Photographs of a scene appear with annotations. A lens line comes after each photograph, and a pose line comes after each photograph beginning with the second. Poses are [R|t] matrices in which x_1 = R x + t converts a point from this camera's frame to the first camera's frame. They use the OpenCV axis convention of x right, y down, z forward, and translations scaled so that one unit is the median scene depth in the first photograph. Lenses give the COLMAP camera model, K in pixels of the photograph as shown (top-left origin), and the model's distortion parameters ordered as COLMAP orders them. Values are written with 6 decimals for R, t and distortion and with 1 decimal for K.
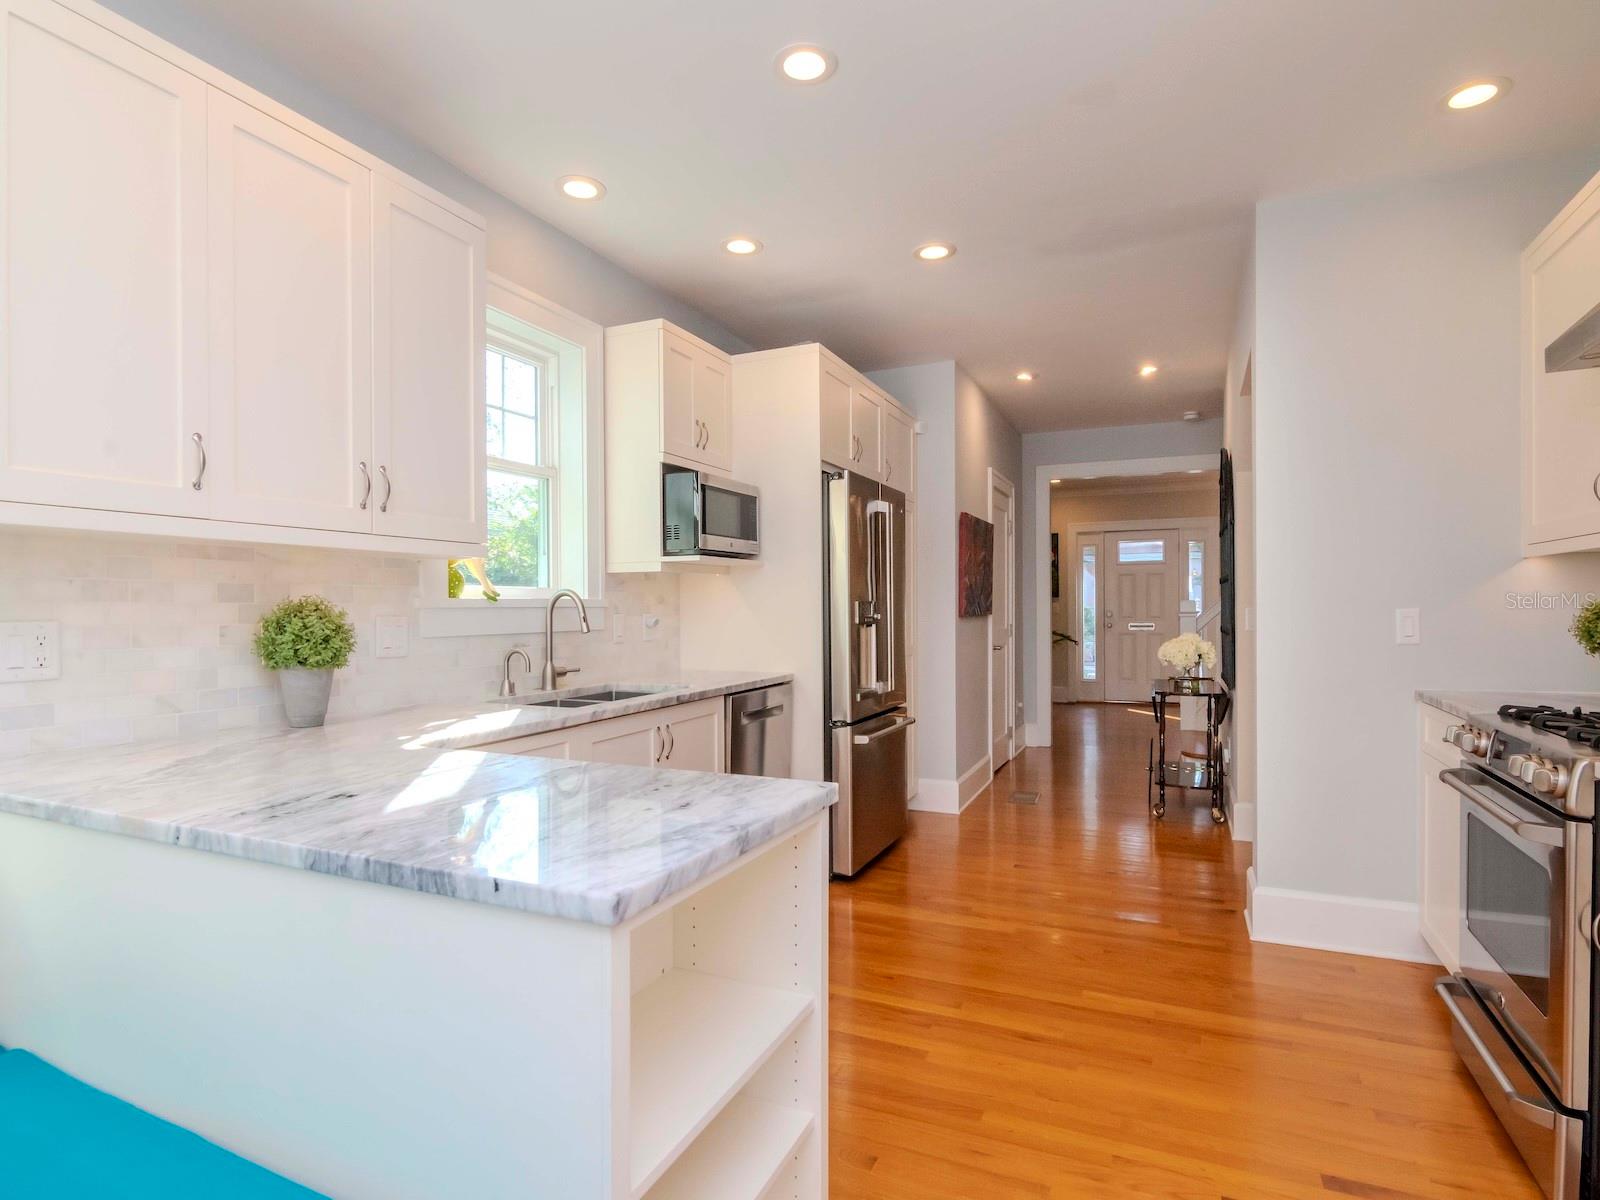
lens RADIAL K [[816.4, 0, 800.0], [0, 816.4, 600.0], [0, 0, 1]] dist [0.000922, -0.017251]
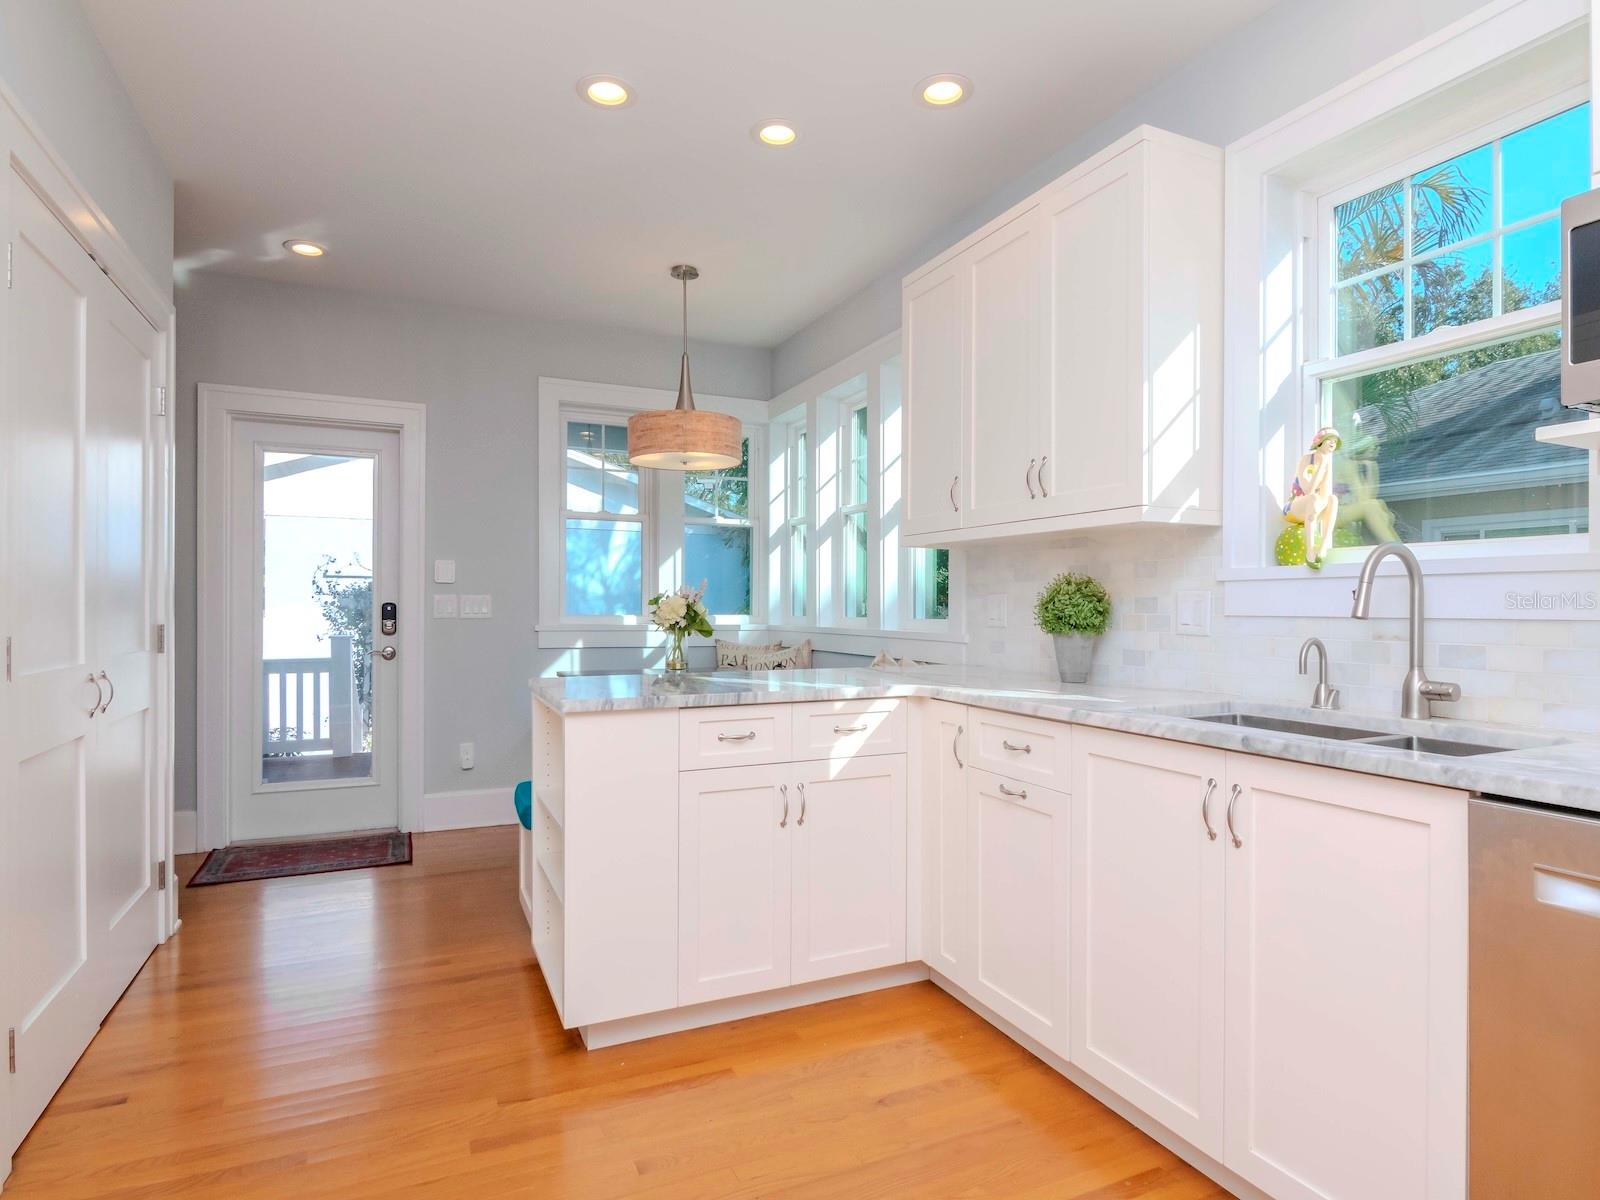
lens RADIAL K [[883.9, 0, 808.0], [0, 883.9, 606.1], [0, 0, 1]] dist [-0.005642, -0.003073]
pose [[-0.660763, 0.004483, -0.750581, 0.558470], [0.007343, 0.999973, -0.000492, 0.037048], [0.750558, -0.005836, -0.660778, 1.404474]]
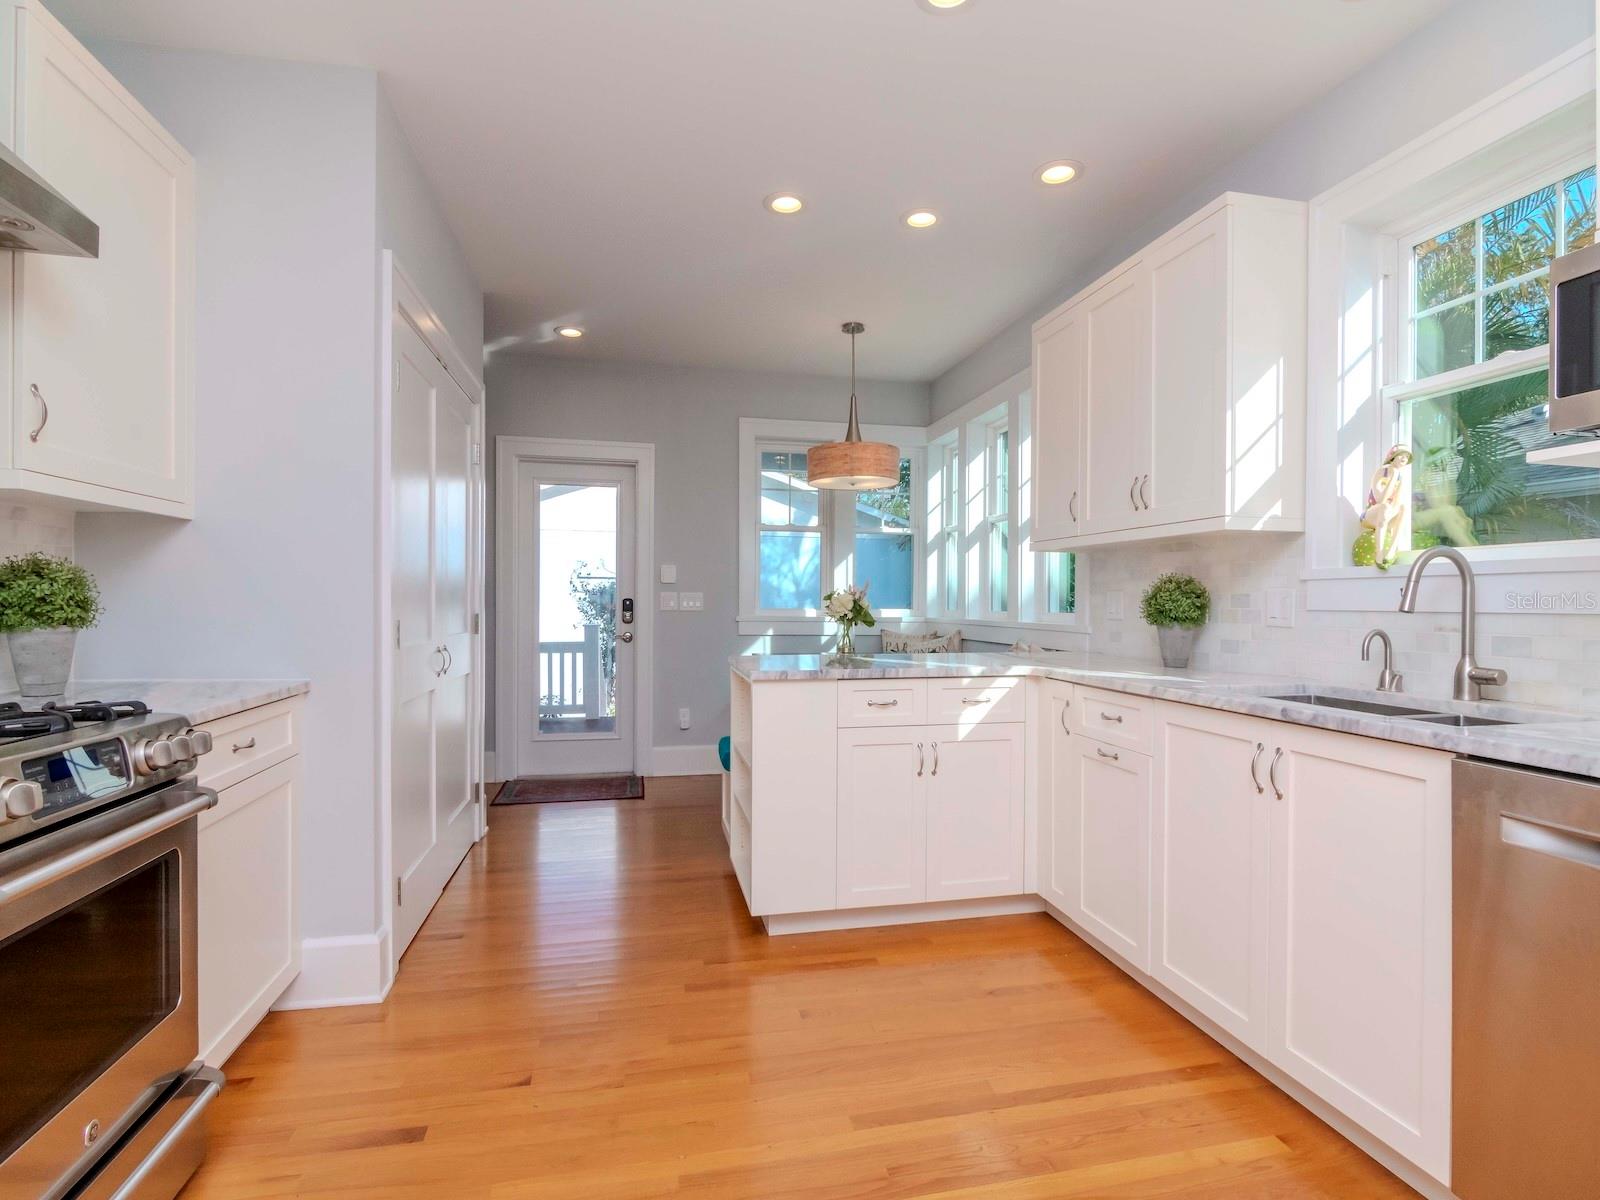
lens RADIAL K [[788.3, 0, 809.0], [0, 788.3, 604.4], [0, 0, 1]] dist [-0.005463, -0.005193]
pose [[-0.804921, 0.004784, -0.593362, 0.623303], [0.005039, 0.999987, 0.001226, 0.038997], [0.593360, -0.002004, -0.804935, 1.537111]]
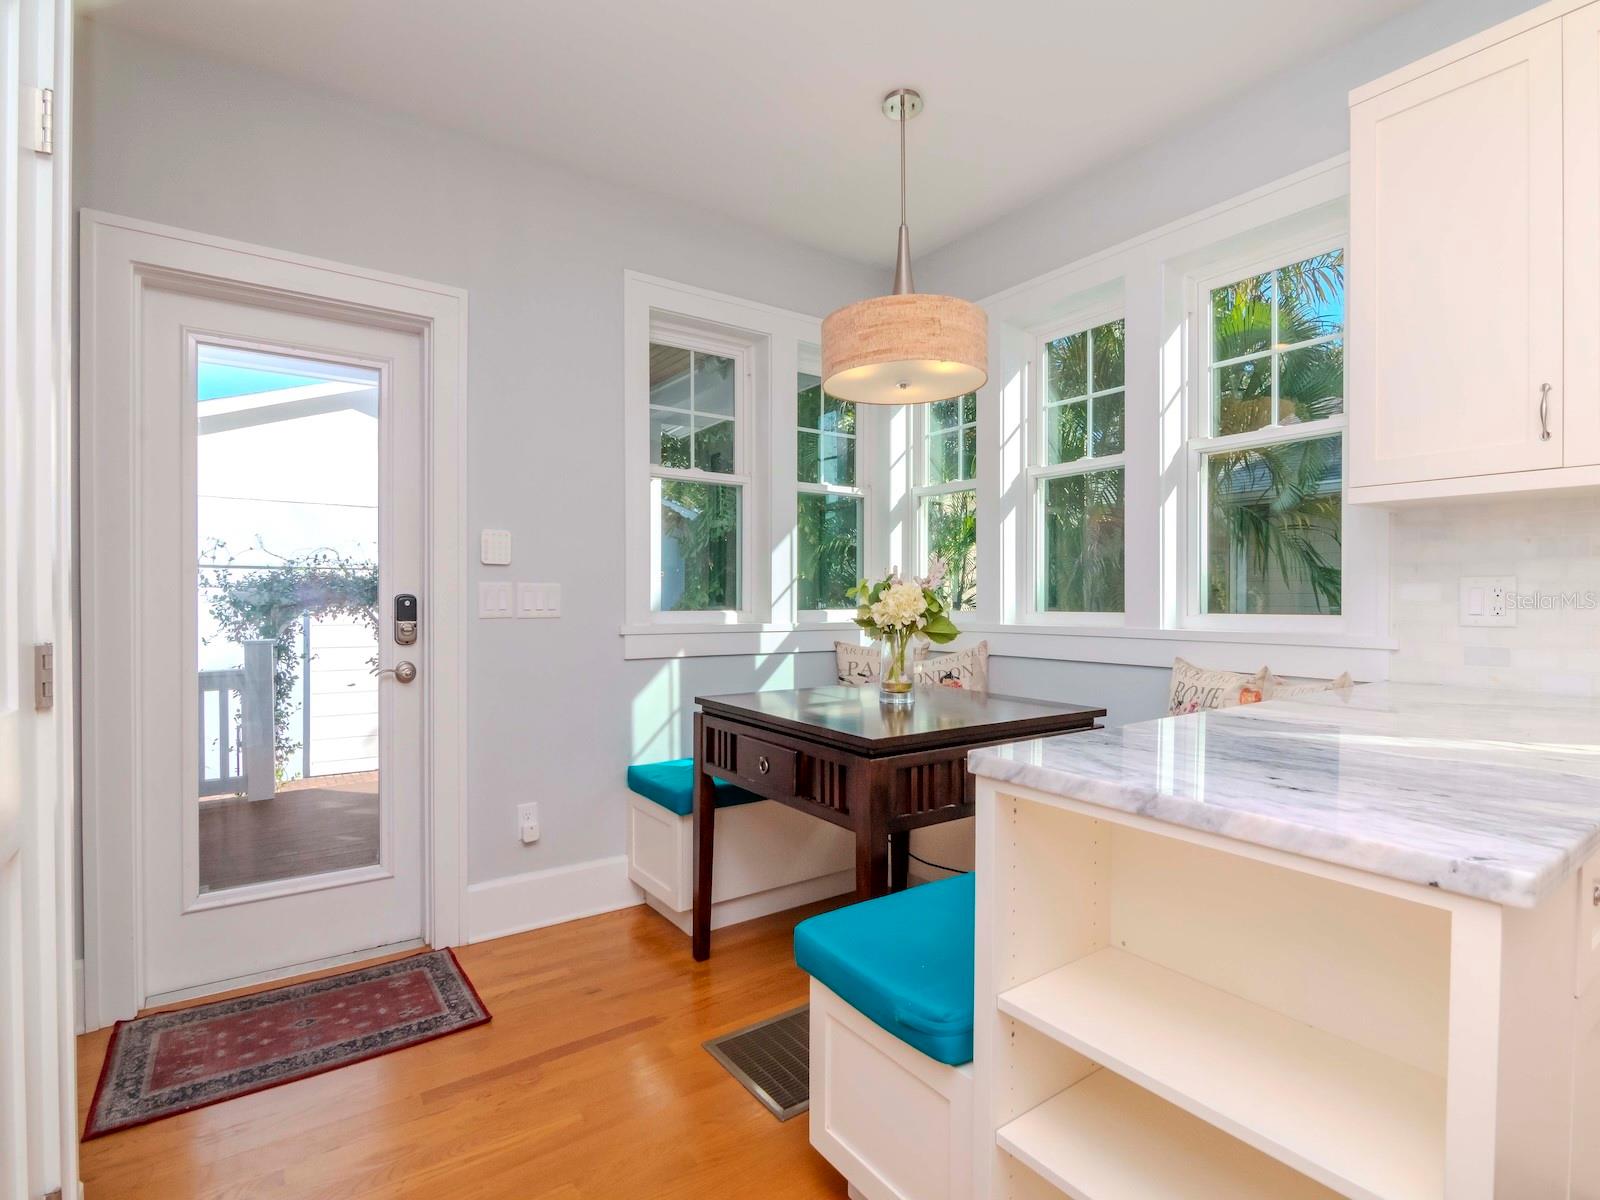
lens RADIAL K [[804.3, 0, 812.0], [0, 804.3, 601.4], [0, 0, 1]] dist [-0.011022, -0.002190]
pose [[-0.511447, 0.007676, -0.859280, 0.401538], [0.010783, 0.999939, 0.002515, 0.035898], [0.859247, -0.007979, -0.511499, 0.535847]]
